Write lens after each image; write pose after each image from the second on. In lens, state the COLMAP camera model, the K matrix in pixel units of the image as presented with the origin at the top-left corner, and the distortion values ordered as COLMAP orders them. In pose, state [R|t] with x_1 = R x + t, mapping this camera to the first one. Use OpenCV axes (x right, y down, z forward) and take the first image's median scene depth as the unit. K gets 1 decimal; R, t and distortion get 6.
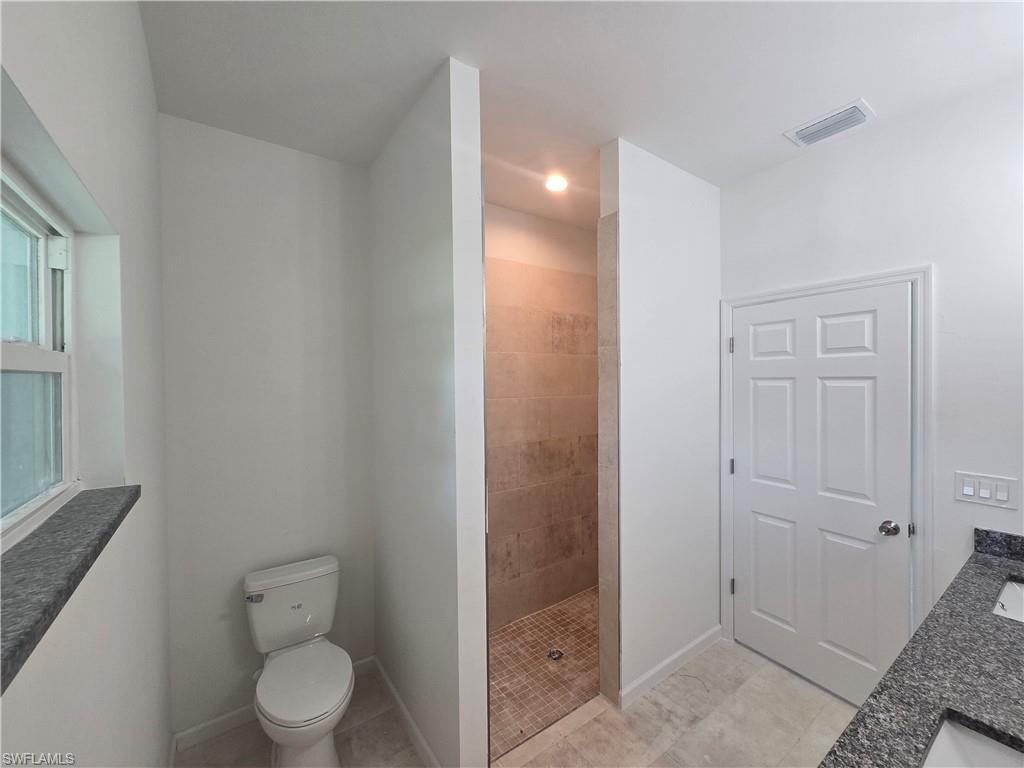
lens RADIAL K [[419.9, 0, 518.1], [0, 419.9, 385.4], [0, 0, 1]] dist [-0.000294, 0.000806]
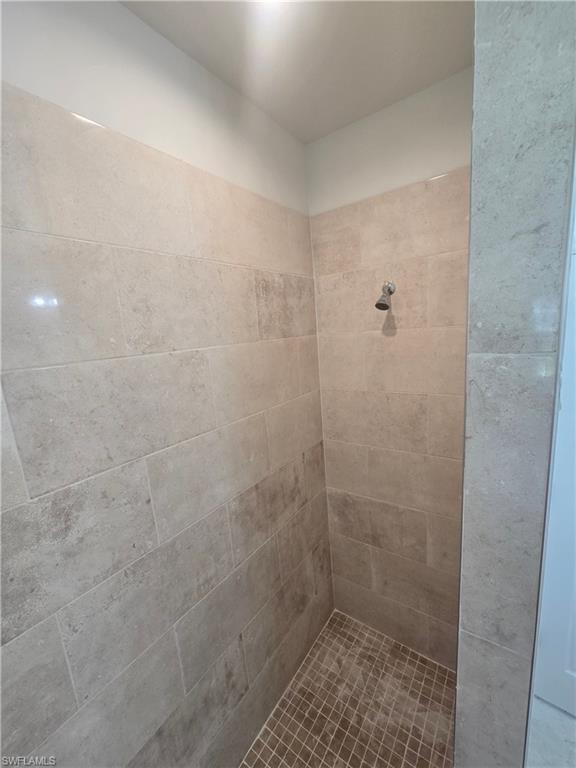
lens RADIAL K [[315.0, 0, 286.9], [0, 315.0, 388.4], [0, 0, 1]] dist [-0.000294, 0.000806]
pose [[0.947239, -0.122132, 0.296348, -0.026839], [0.074856, 0.983286, 0.165968, -0.084210], [-0.311664, -0.135028, 0.940549, 0.567944]]
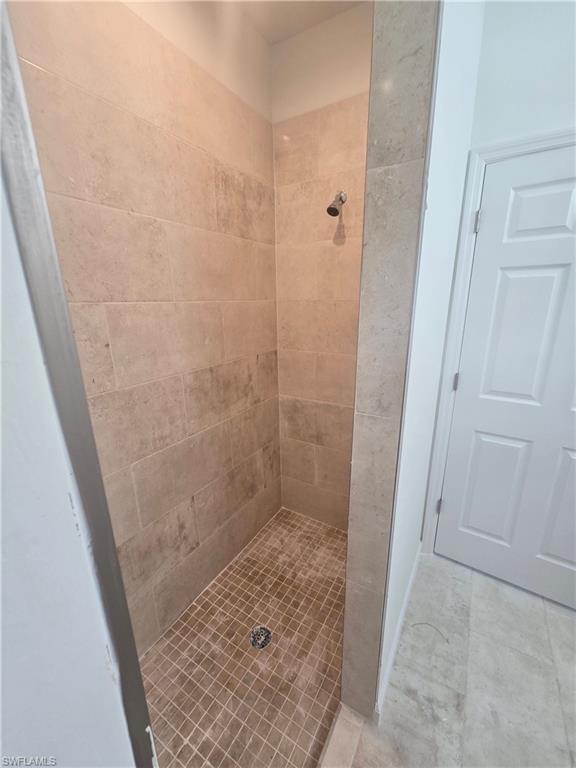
lens RADIAL K [[315.0, 0, 286.9], [0, 315.0, 388.4], [0, 0, 1]] dist [-0.000294, 0.000806]
pose [[0.921266, -0.109558, 0.373184, -0.030289], [0.011755, 0.966911, 0.254843, 0.035498], [-0.388755, -0.230391, 0.892070, 0.484007]]
